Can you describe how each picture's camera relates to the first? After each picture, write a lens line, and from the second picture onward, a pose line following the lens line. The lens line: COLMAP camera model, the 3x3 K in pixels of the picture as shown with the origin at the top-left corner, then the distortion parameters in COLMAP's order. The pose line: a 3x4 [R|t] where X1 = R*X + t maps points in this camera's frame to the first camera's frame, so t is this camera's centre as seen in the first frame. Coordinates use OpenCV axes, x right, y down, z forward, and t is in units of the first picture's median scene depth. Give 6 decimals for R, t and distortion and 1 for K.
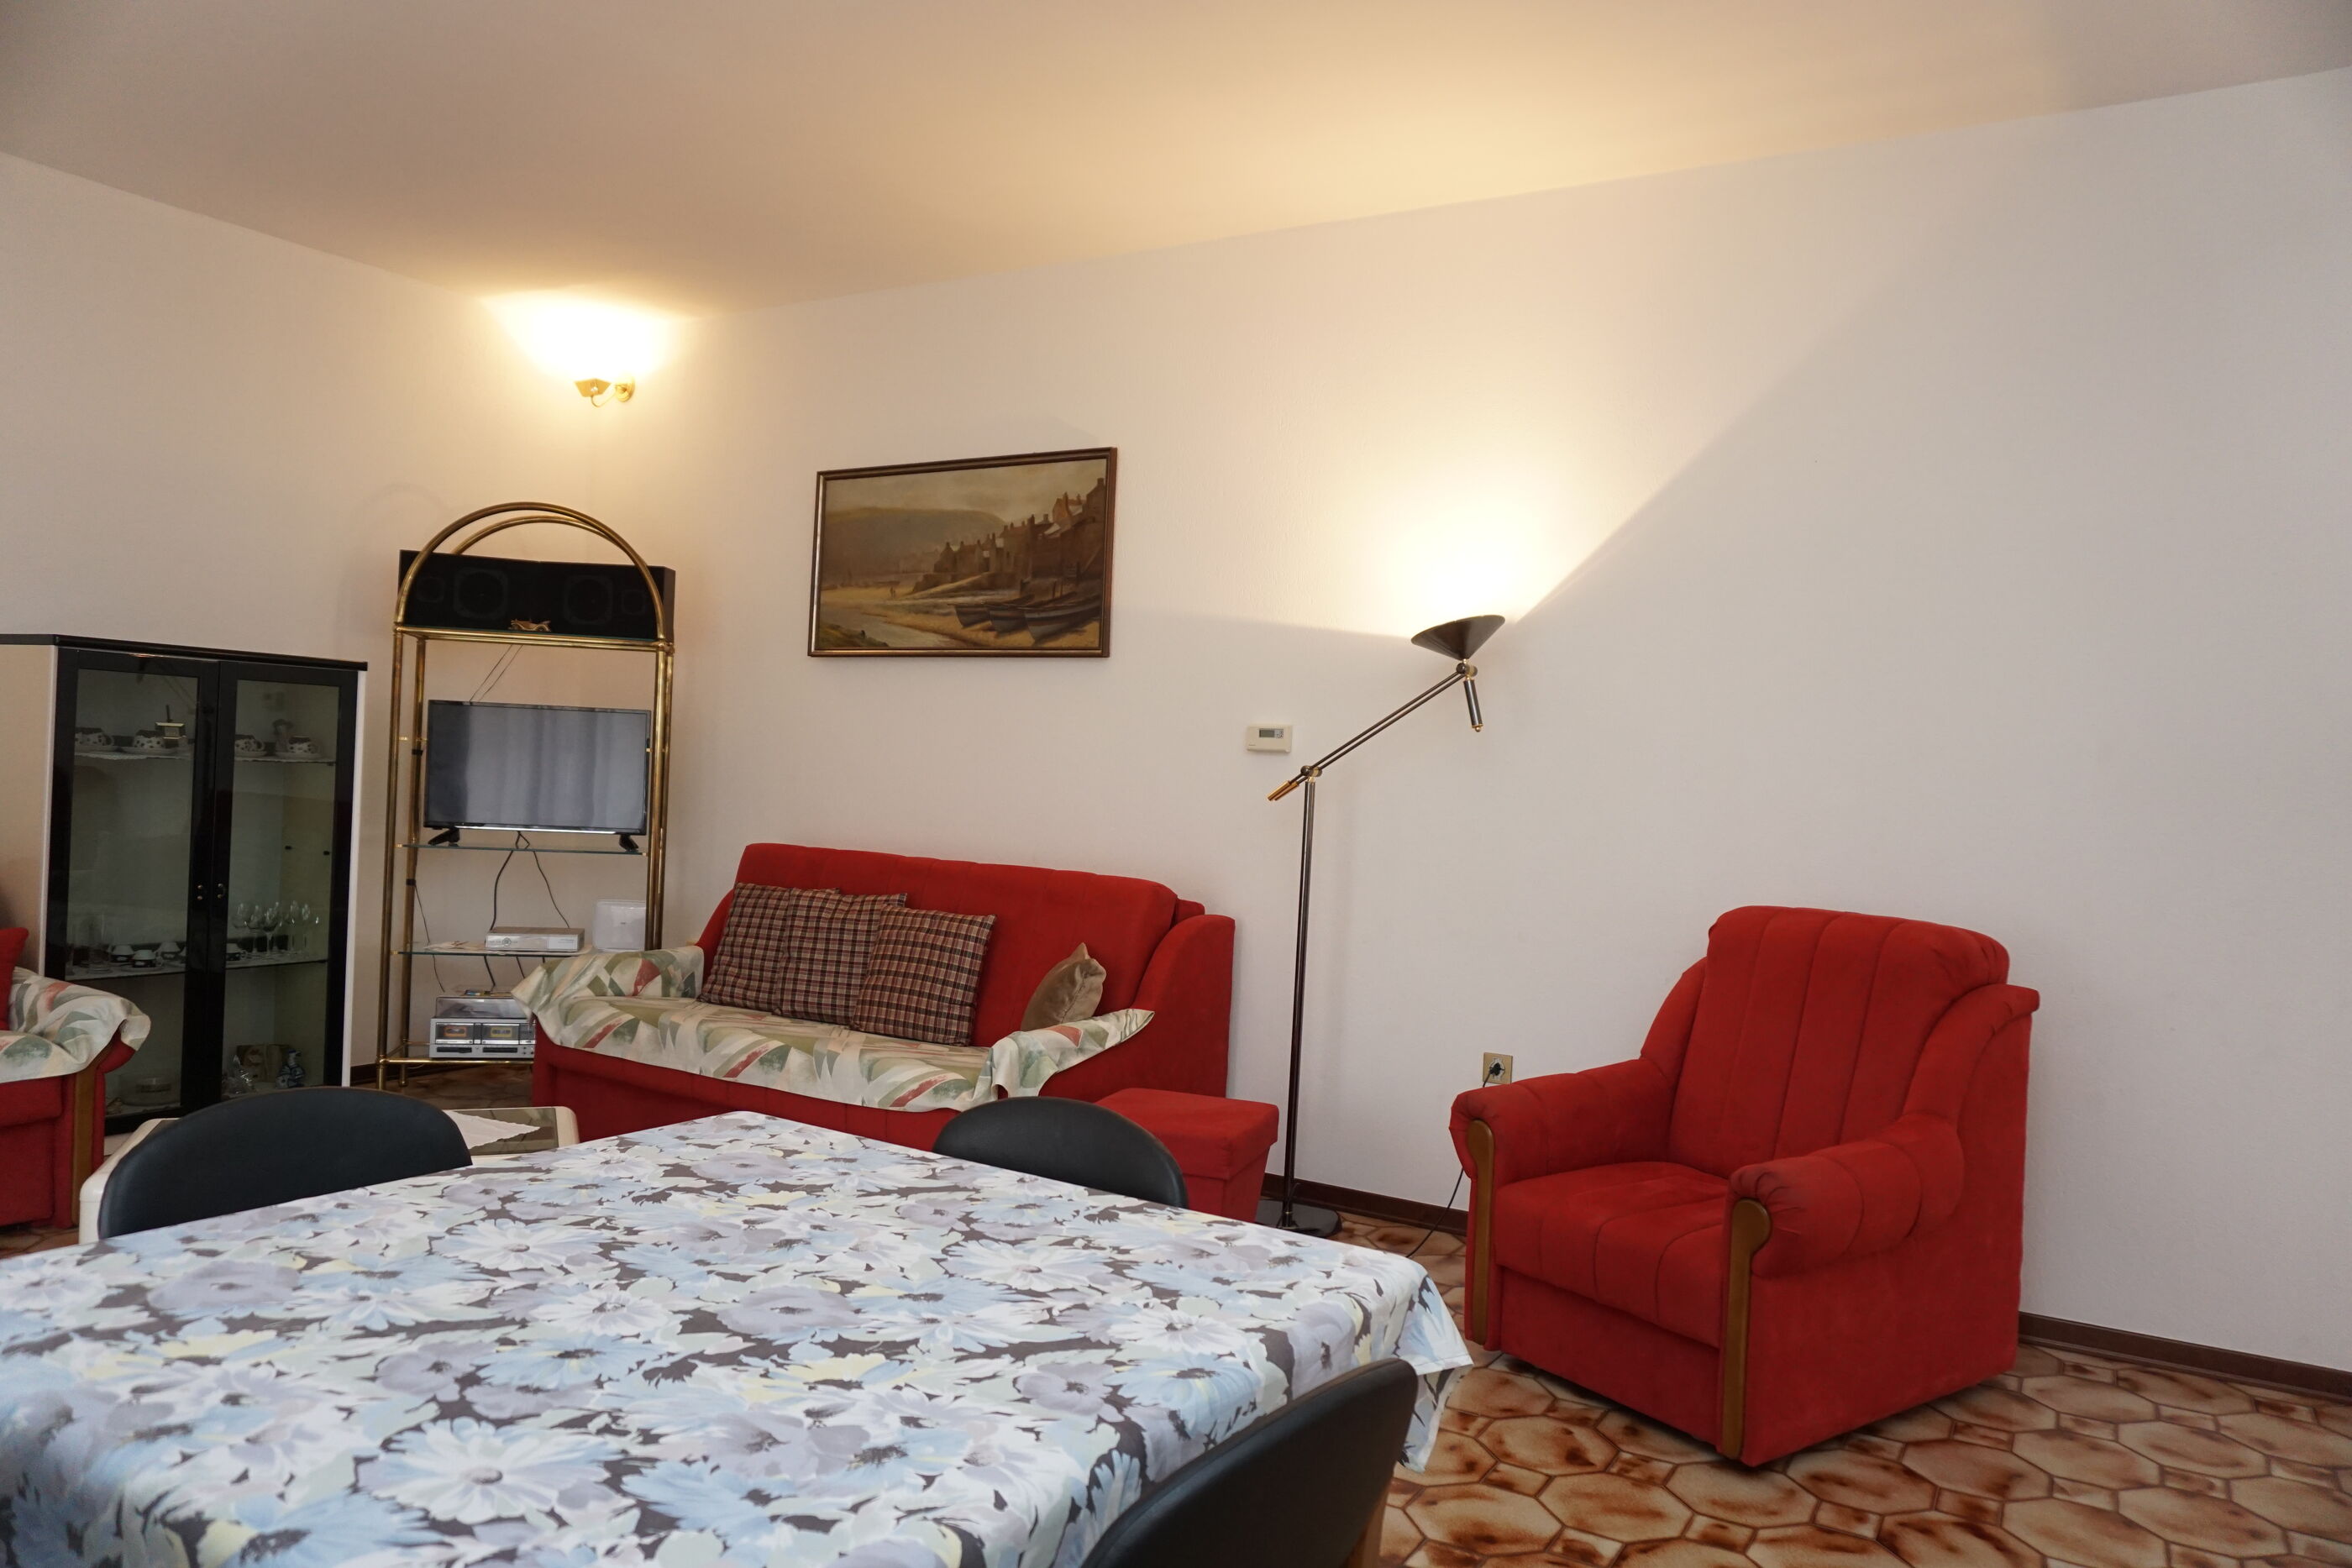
lens RADIAL K [[1575.3, 0, 1180.7], [0, 1575.3, 794.6], [0, 0, 1]] dist [-0.048019, 0.036693]
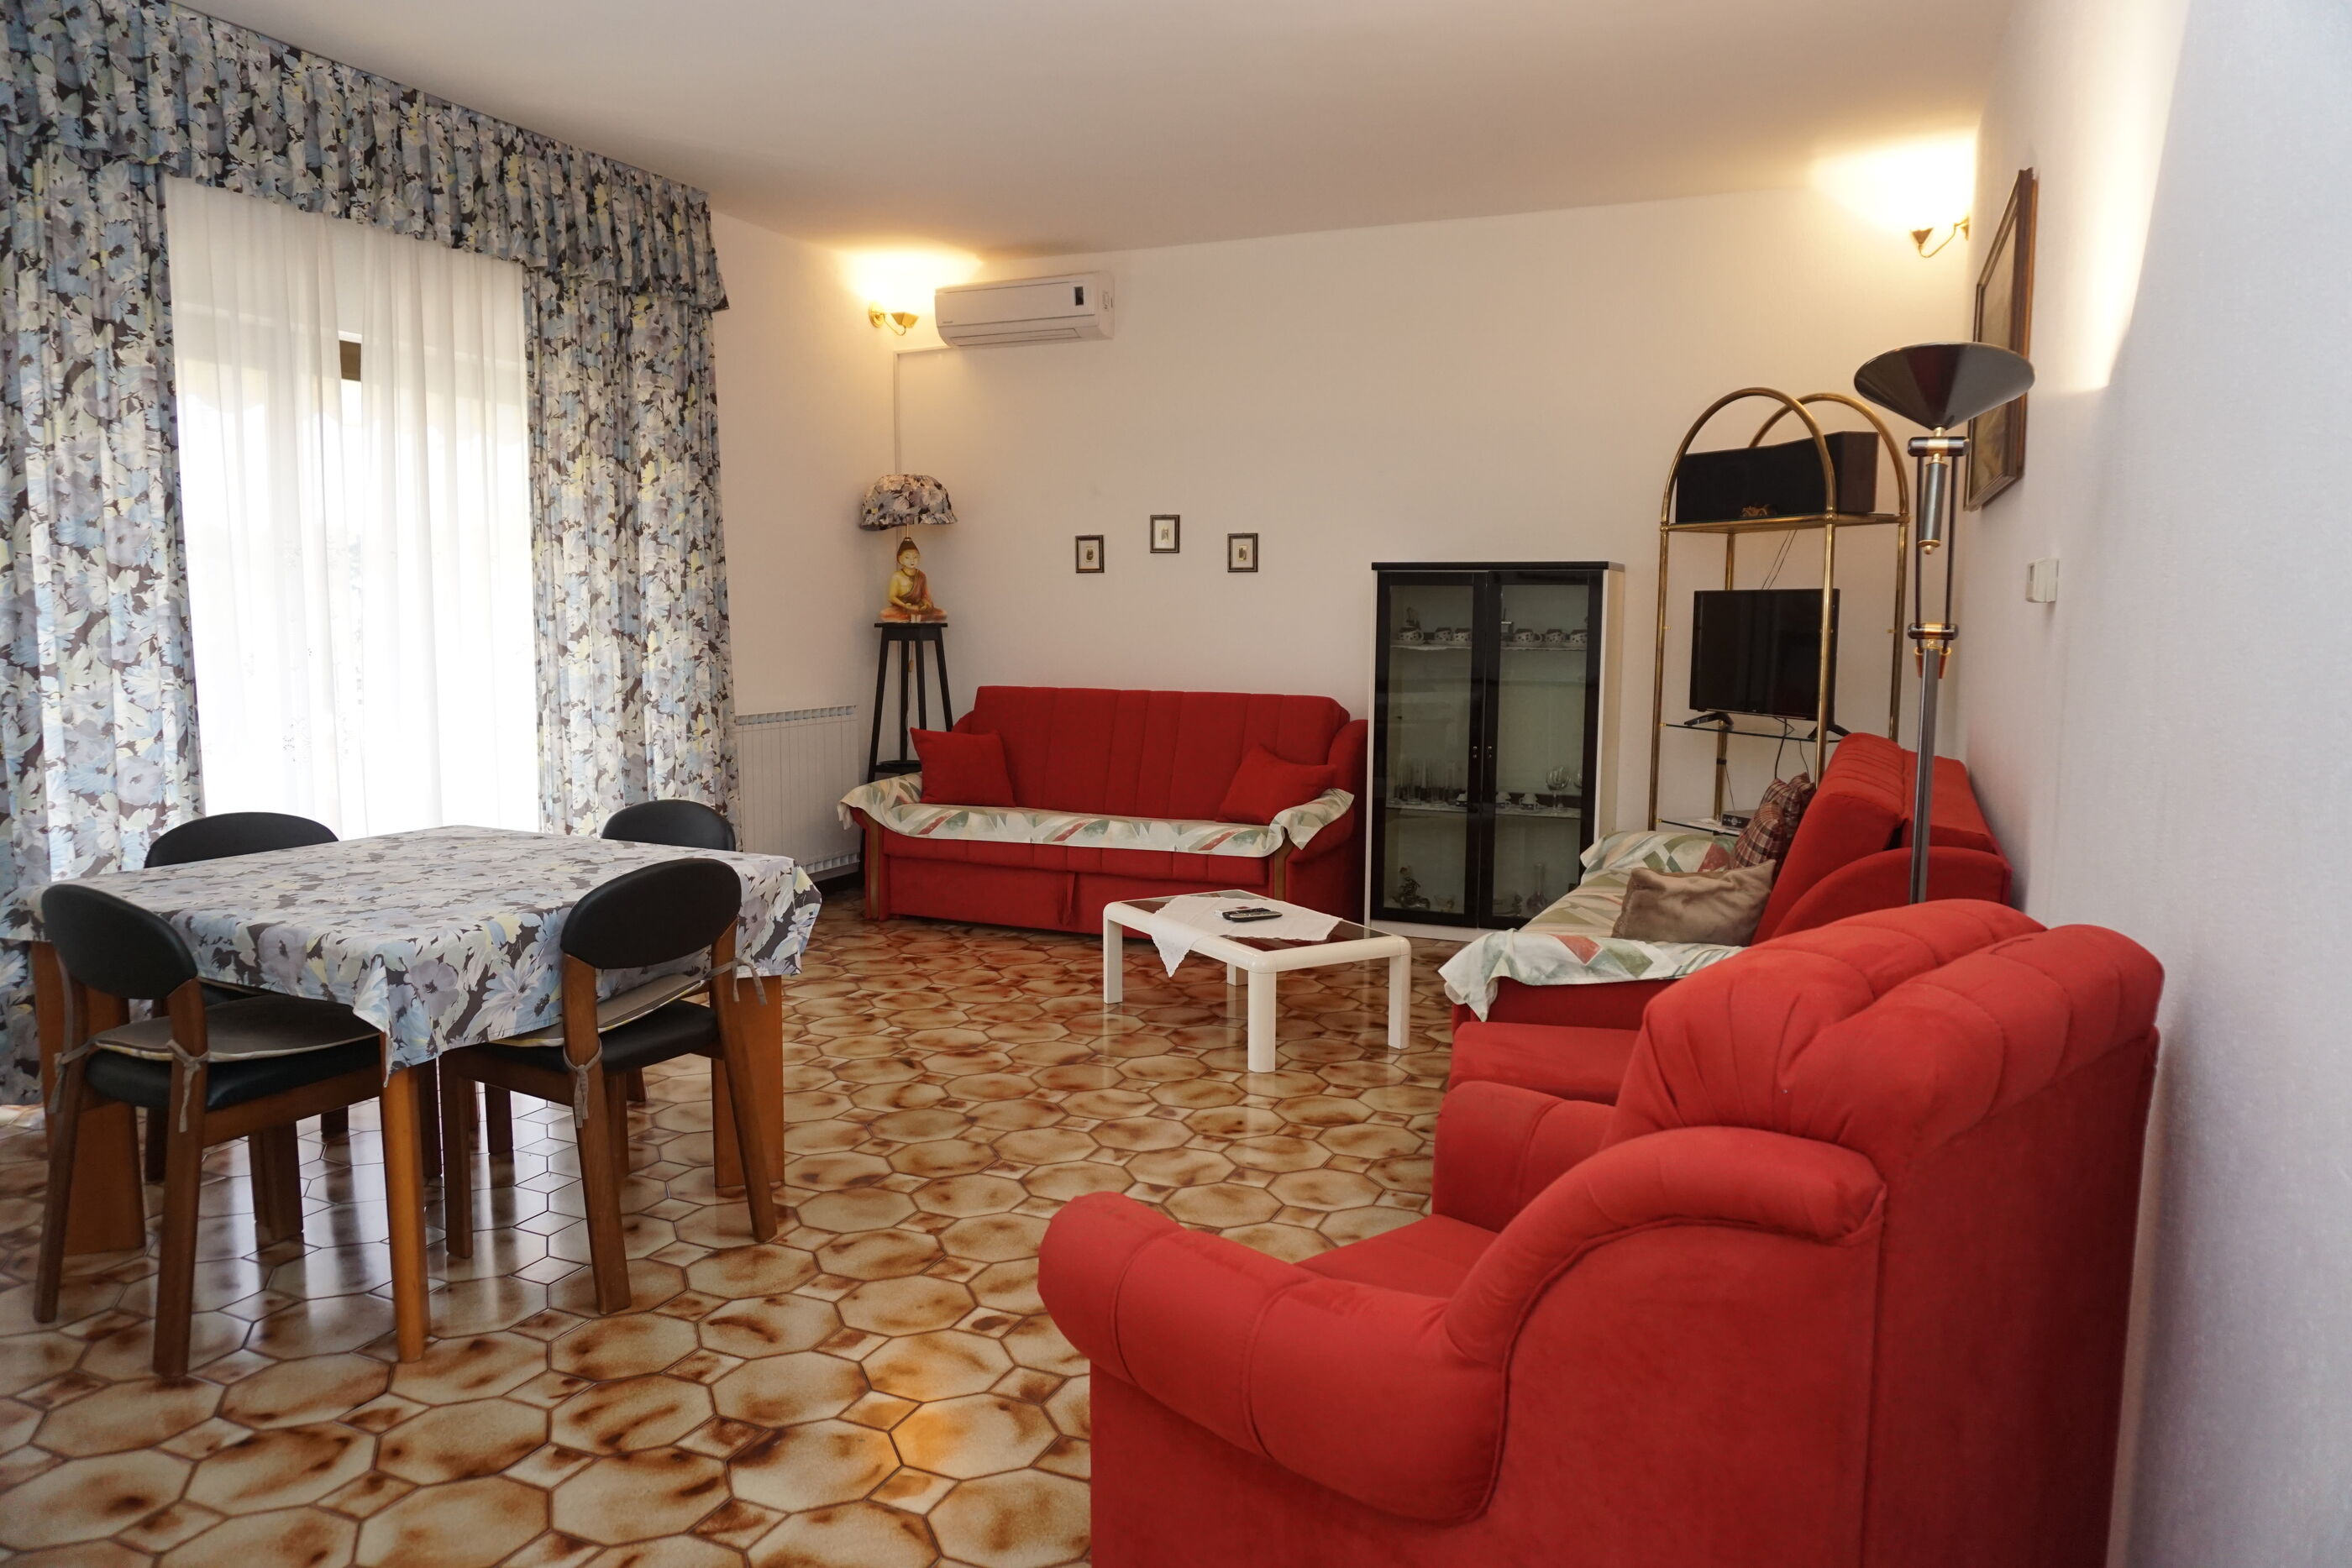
lens RADIAL K [[1575.3, 0, 1168.0], [0, 1575.3, 781.9], [0, 0, 1]] dist [-0.048019, 0.036693]
pose [[0.127156, 0.062536, -0.989909, 0.665378], [-0.010665, 0.998039, 0.061680, 0.010105], [0.991825, 0.002714, 0.127574, 0.597851]]
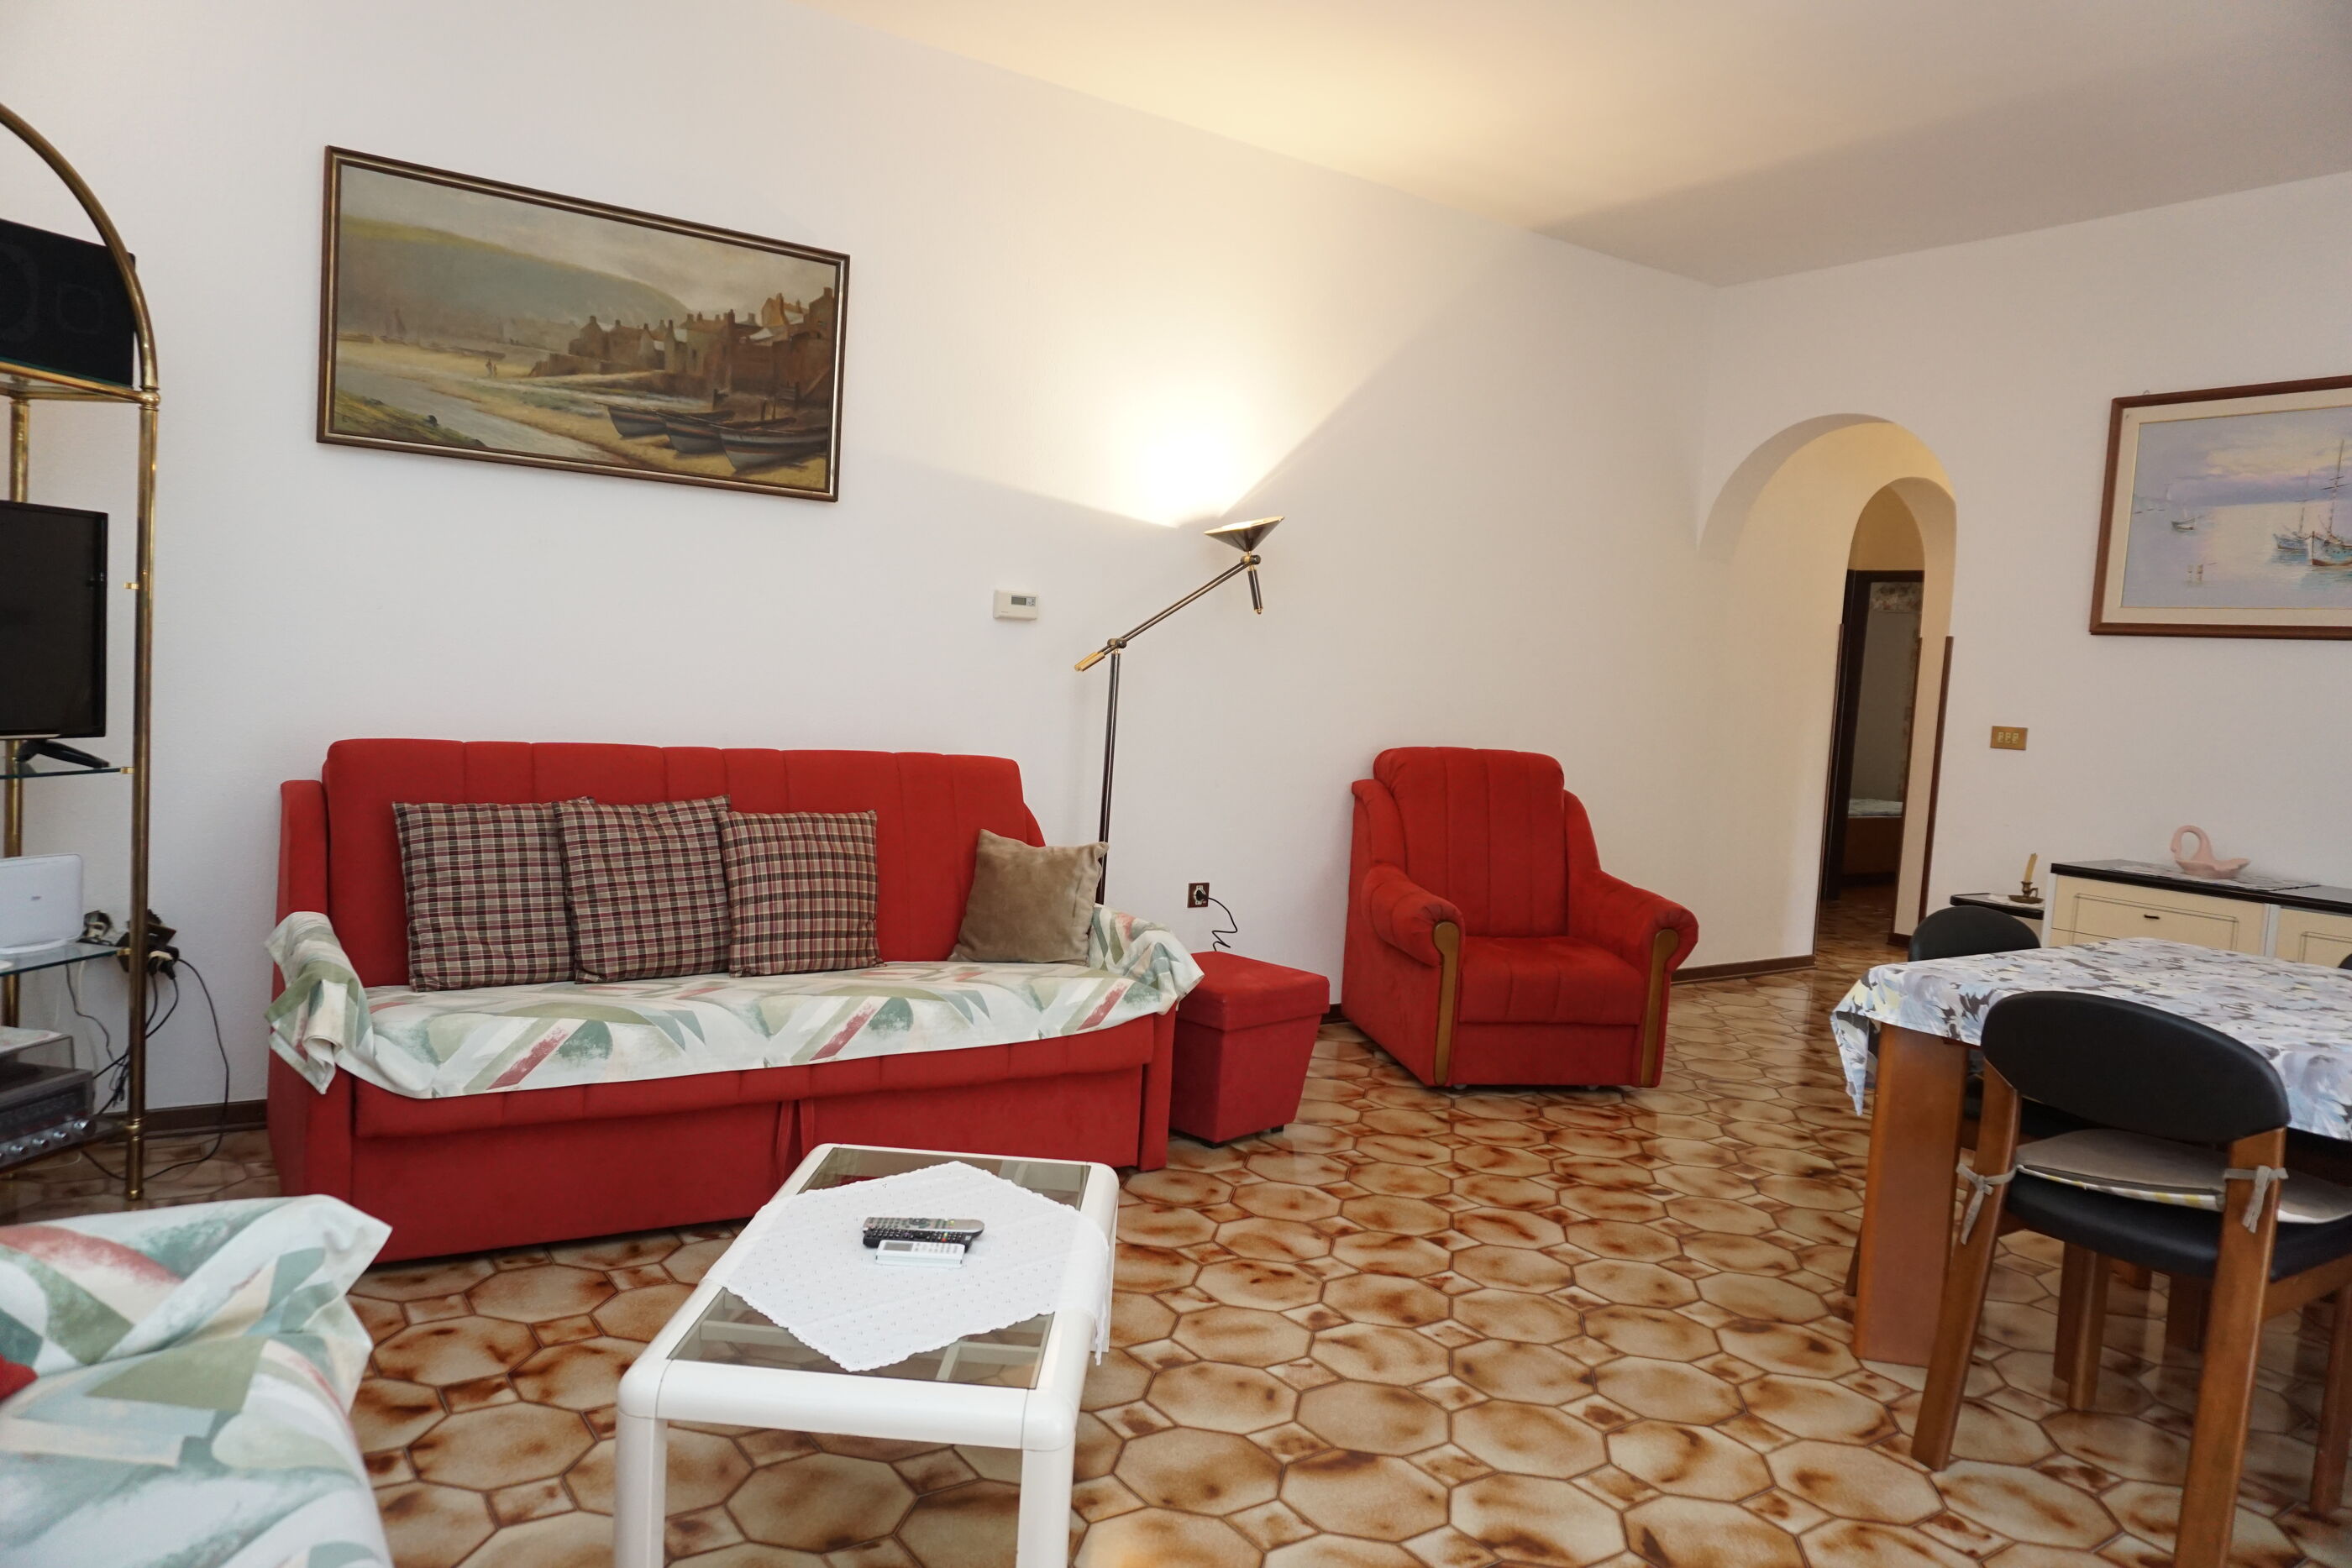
lens RADIAL K [[1575.3, 0, 1186.6], [0, 1575.3, 779.3], [0, 0, 1]] dist [-0.048019, 0.036693]
pose [[0.408510, -0.085849, 0.908707, -0.846971], [-0.034005, 0.993444, 0.109141, -0.040385], [-0.912120, -0.075486, 0.402913, 0.514630]]
